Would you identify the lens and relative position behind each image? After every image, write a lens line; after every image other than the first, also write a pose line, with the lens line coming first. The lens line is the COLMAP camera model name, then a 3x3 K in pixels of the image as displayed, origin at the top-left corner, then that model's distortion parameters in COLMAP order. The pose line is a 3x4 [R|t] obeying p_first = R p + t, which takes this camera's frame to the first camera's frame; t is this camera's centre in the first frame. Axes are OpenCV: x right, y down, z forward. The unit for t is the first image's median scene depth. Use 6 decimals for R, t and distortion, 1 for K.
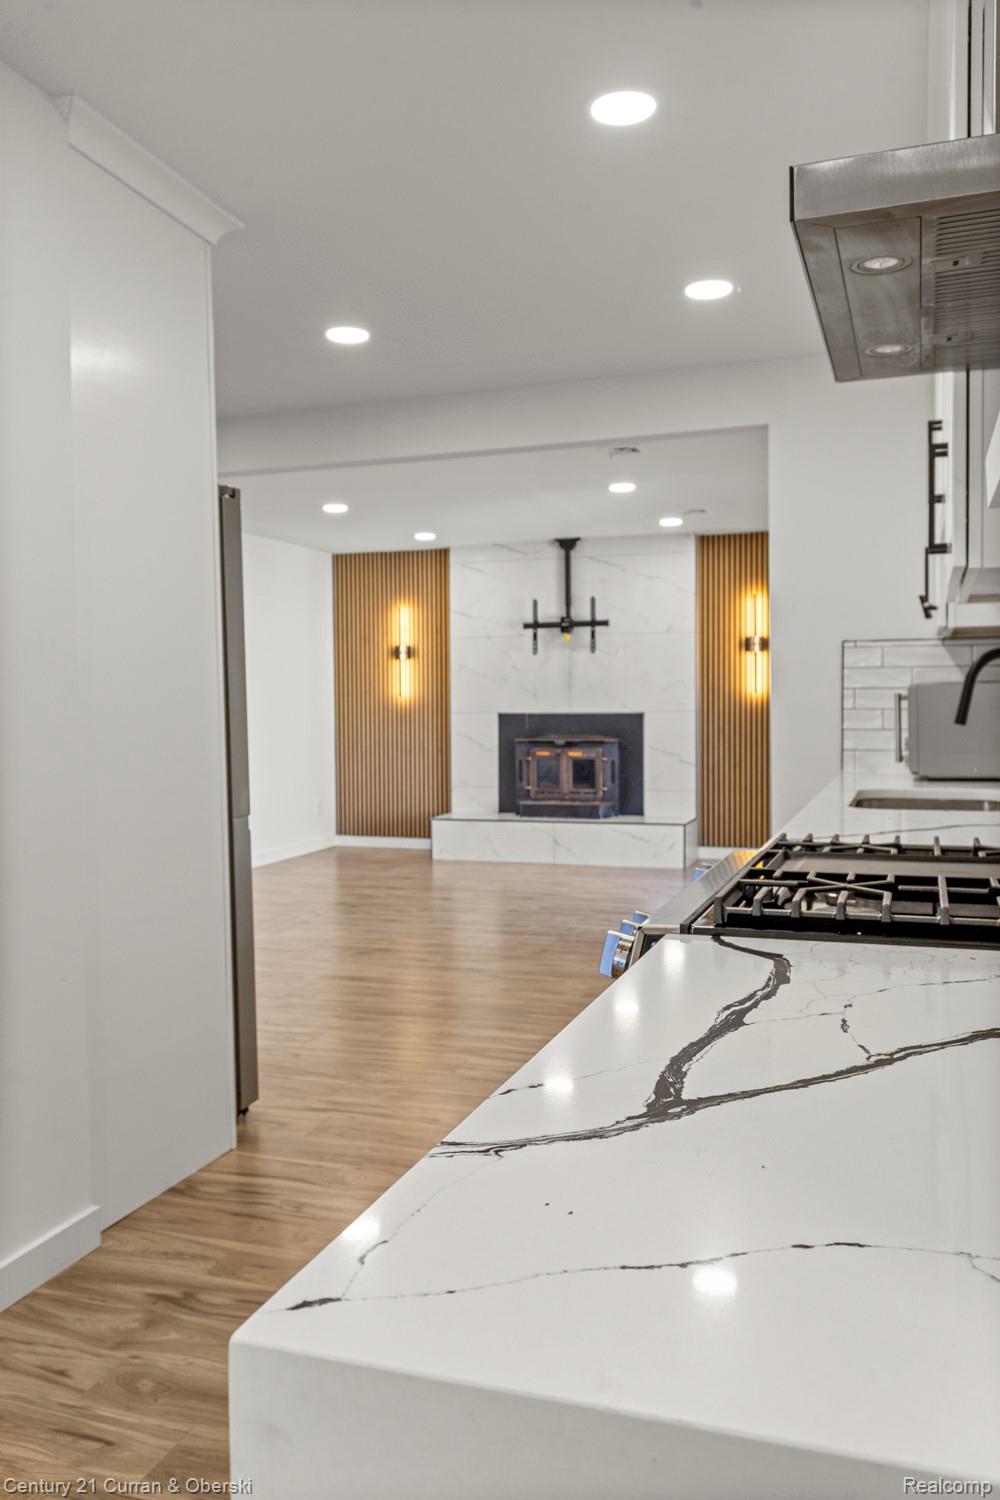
lens RADIAL K [[1213.9, 0, 500.0], [0, 1213.9, 750.0], [0, 0, 1]] dist [0.009941, 0.001204]
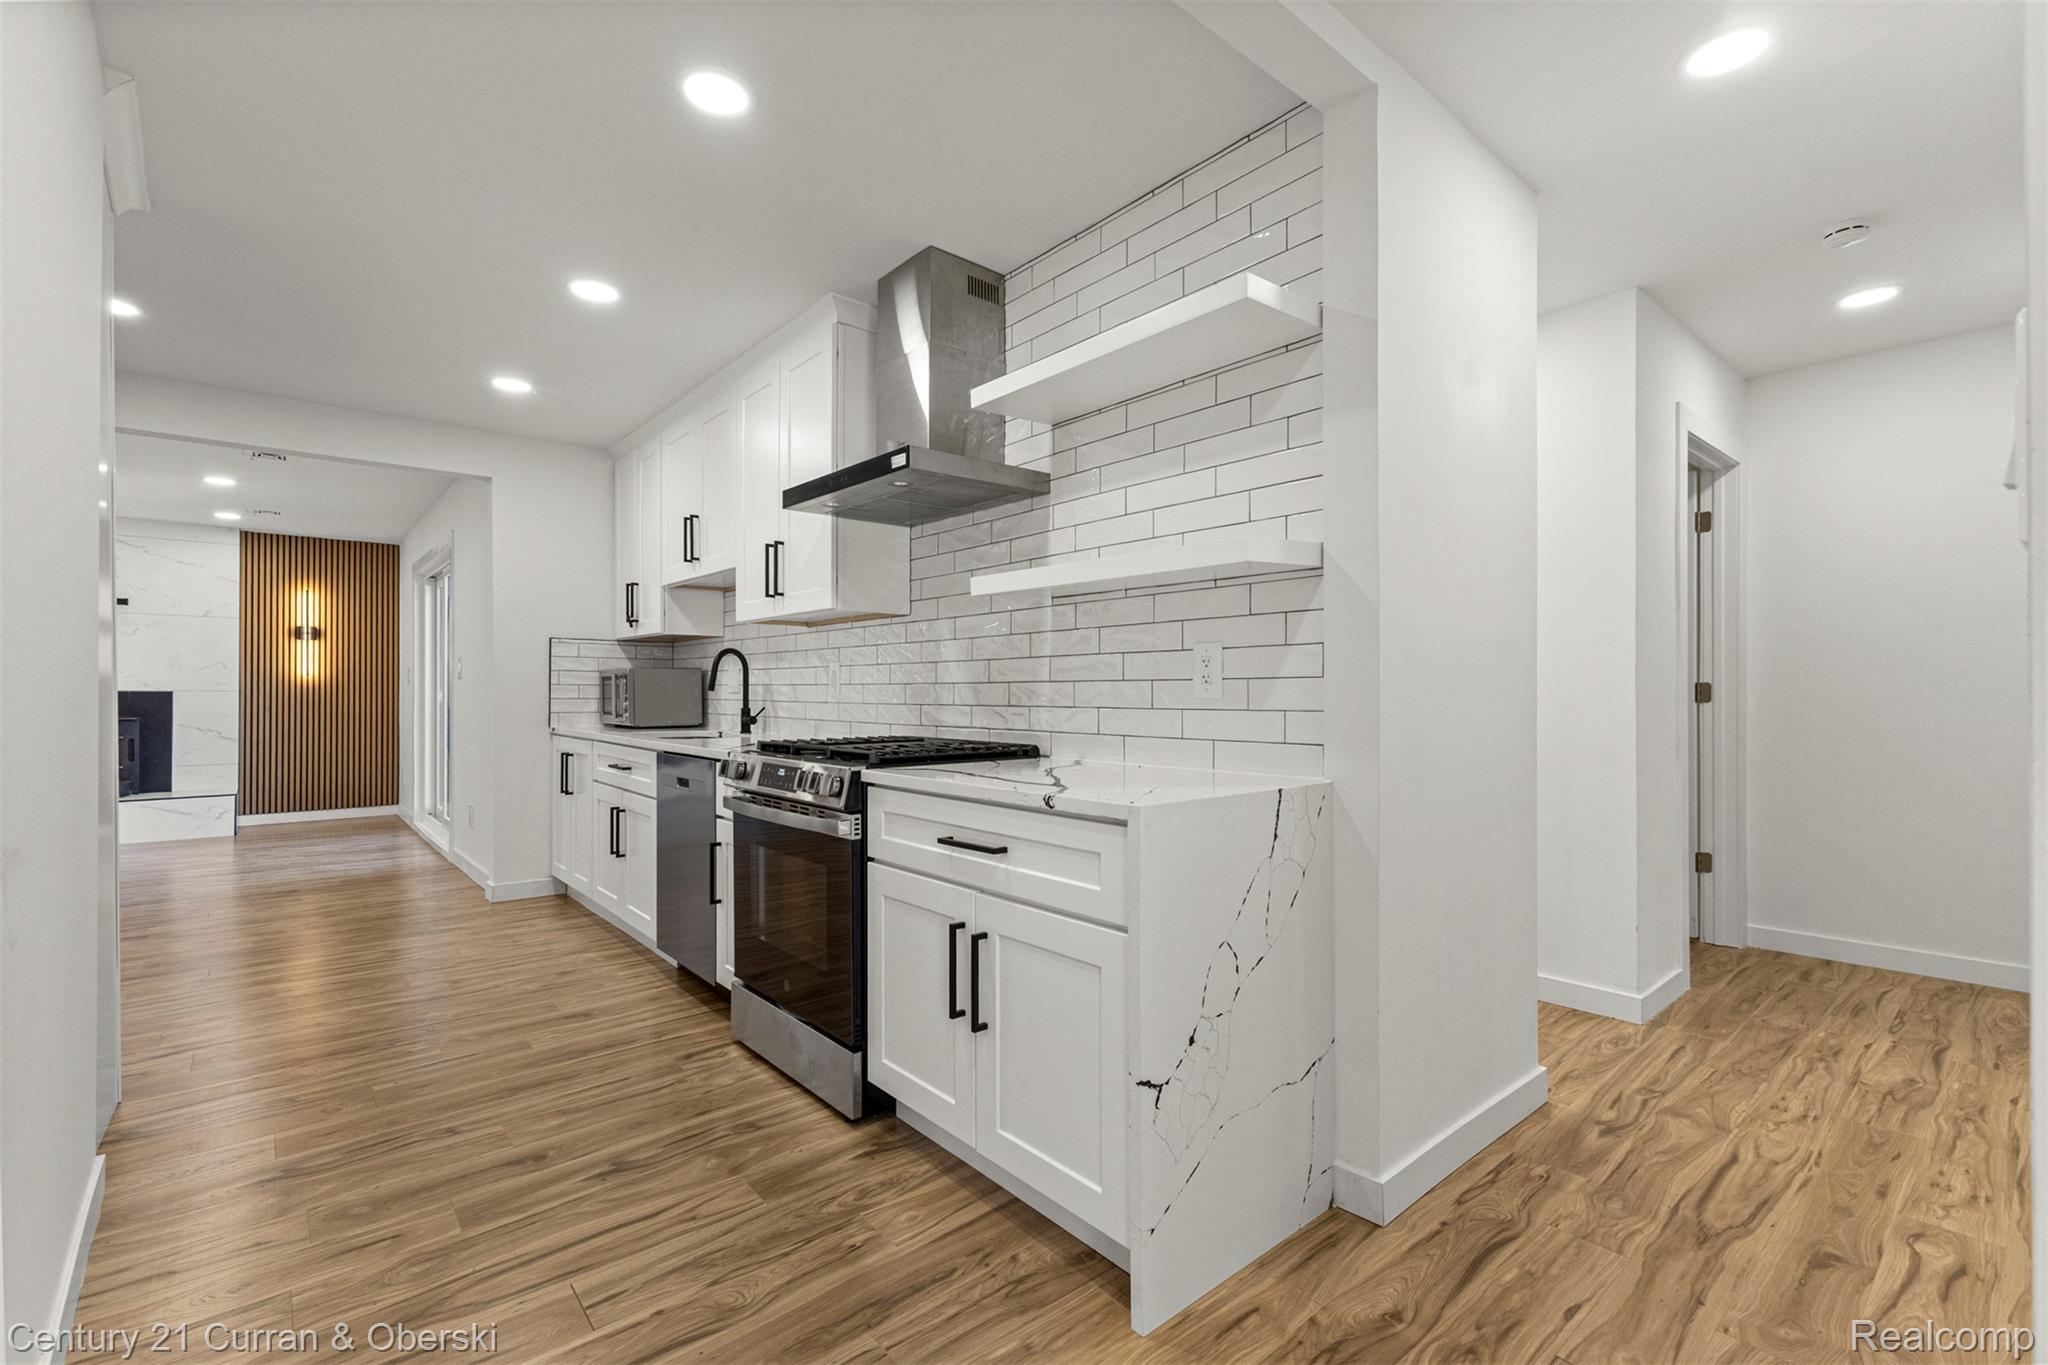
lens RADIAL K [[885.0, 0, 1020.7], [0, 885.0, 691.3], [0, 0, 1]] dist [0.009318, -0.000372]
pose [[0.511613, 0.012578, 0.859124, -0.164672], [0.024851, 0.999258, -0.029428, 0.009584], [-0.858857, 0.036406, 0.510920, -0.011515]]
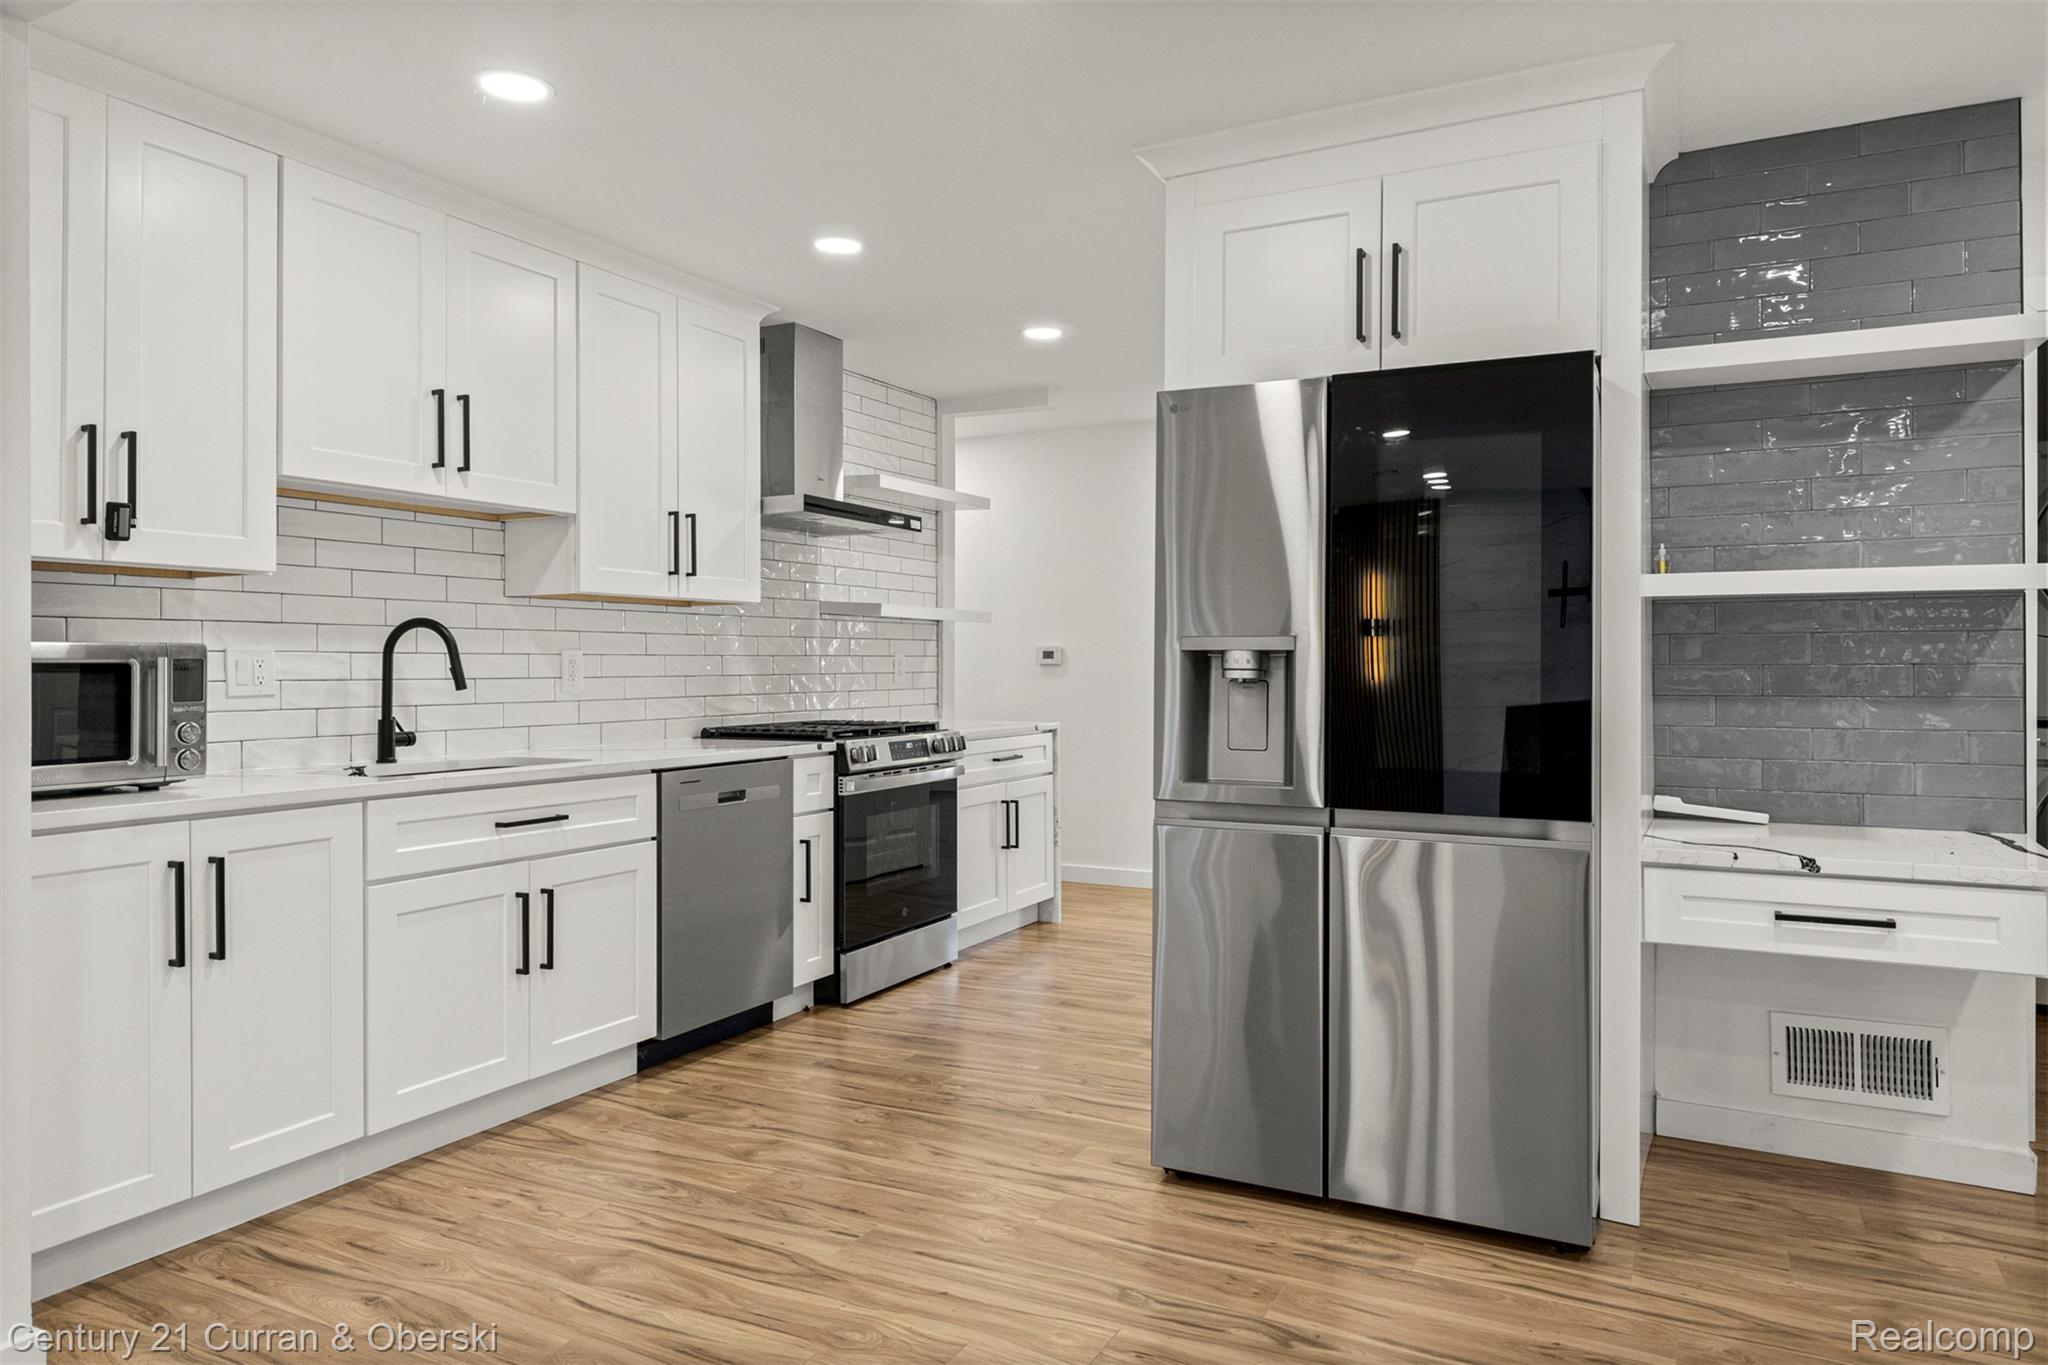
lens RADIAL K [[1325.8, 0, 1024.3], [0, 1325.8, 658.0], [0, 0, 1]] dist [0.014522, -0.005472]
pose [[-0.987799, 0.014625, 0.155046, -0.096102], [0.019594, 0.999341, 0.030565, -0.025106], [-0.154496, 0.033230, -0.987434, 0.695197]]
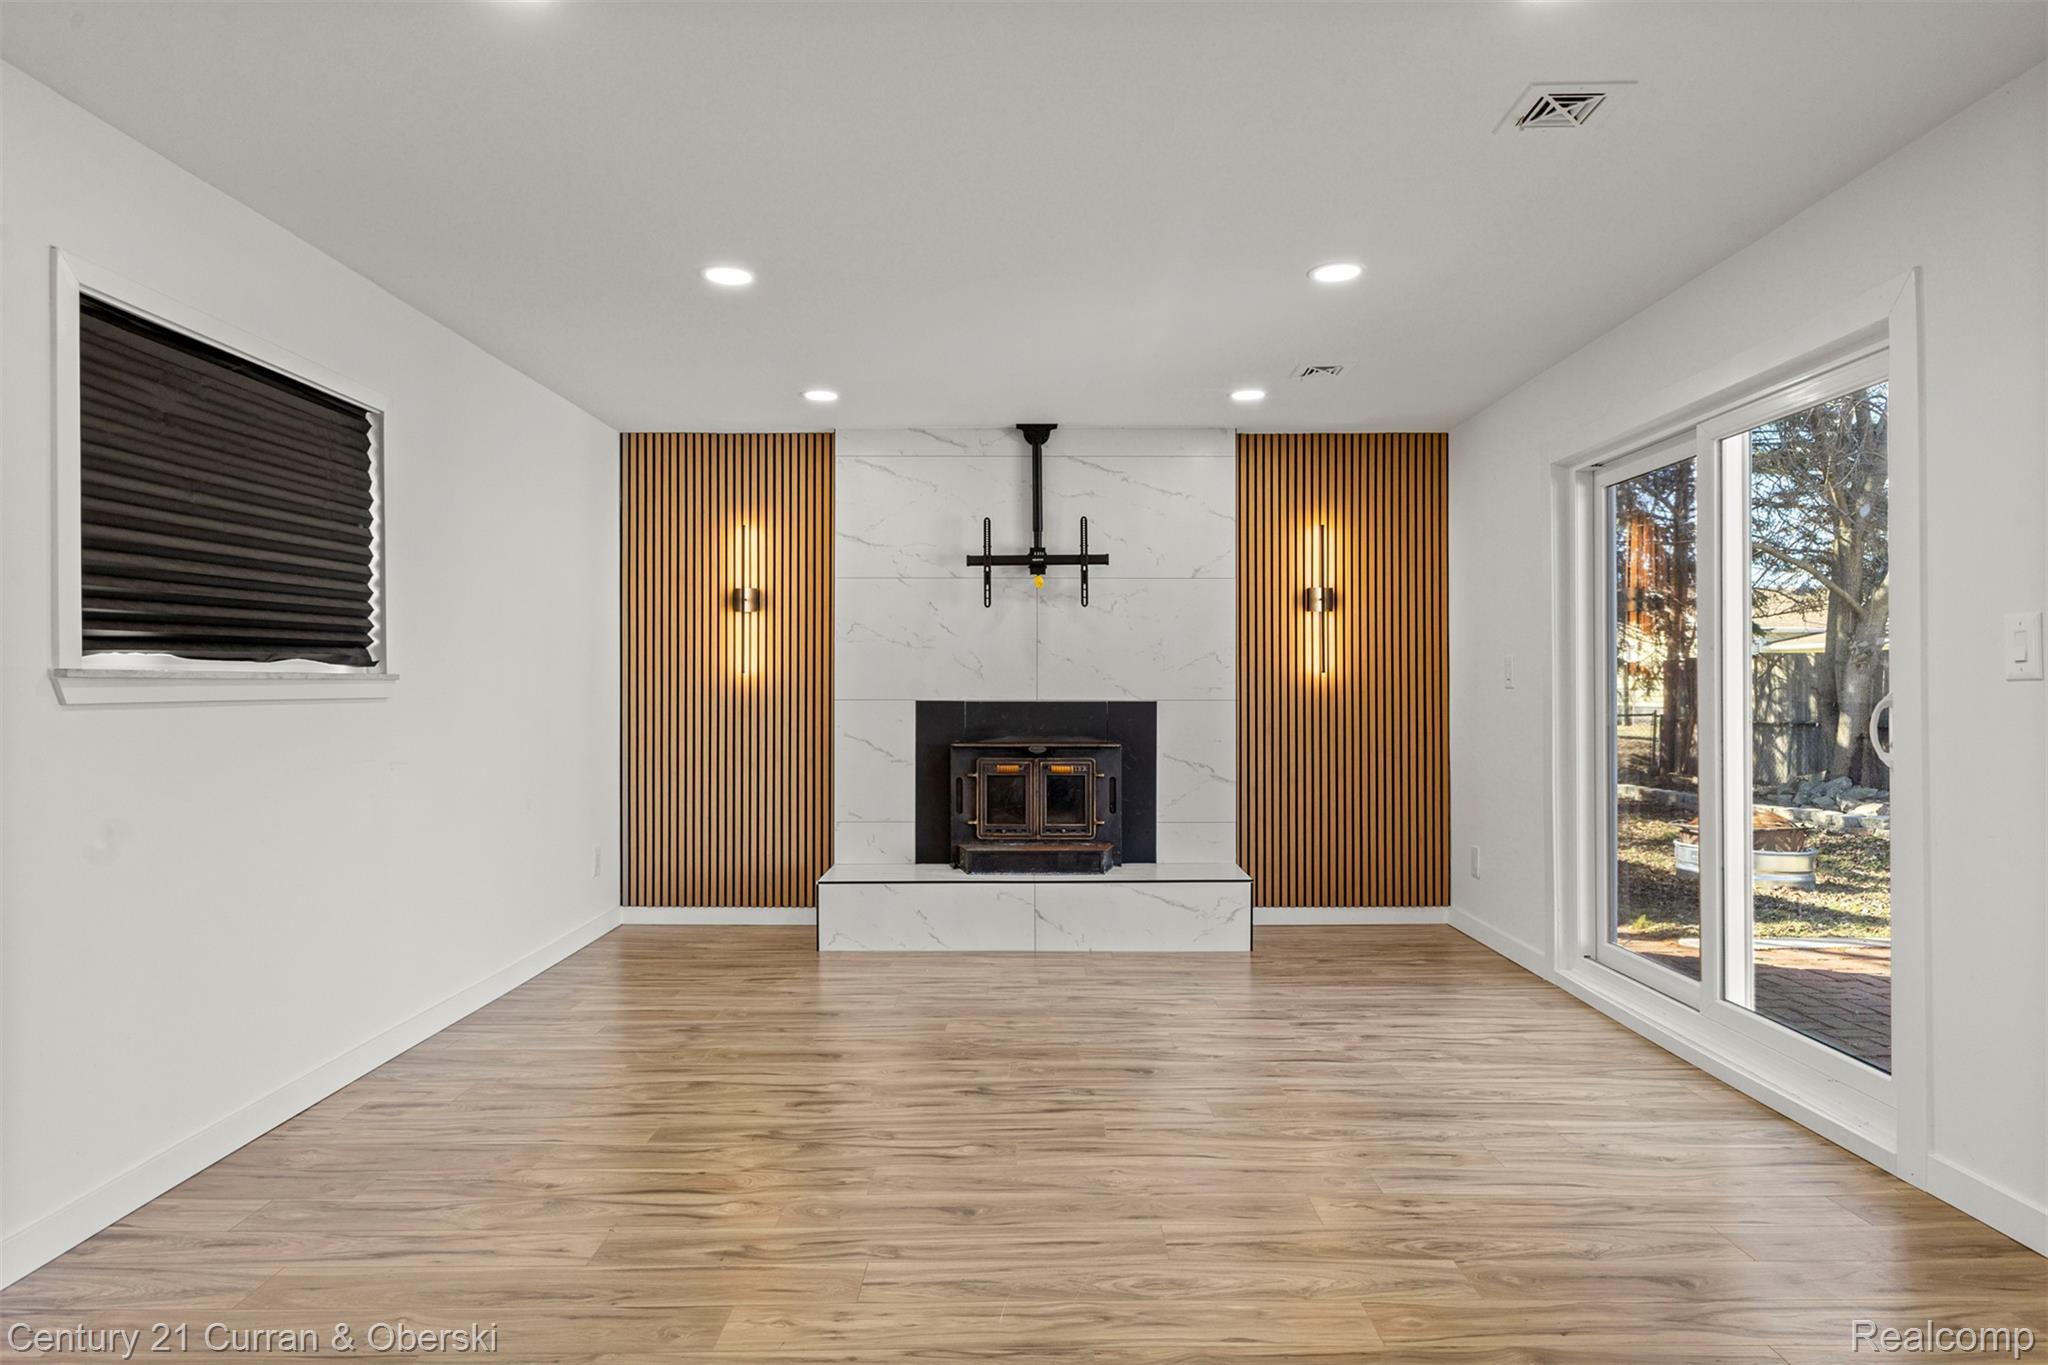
lens RADIAL K [[1148.7, 0, 1024.0], [0, 1148.7, 682.5], [0, 0, 1]] dist [0.008449, -0.000561]
pose [[0.948602, 0.008292, 0.316363, -0.139395], [0.005271, 0.999104, -0.041991, -0.015546], [-0.316427, 0.041500, 0.947709, 0.443921]]
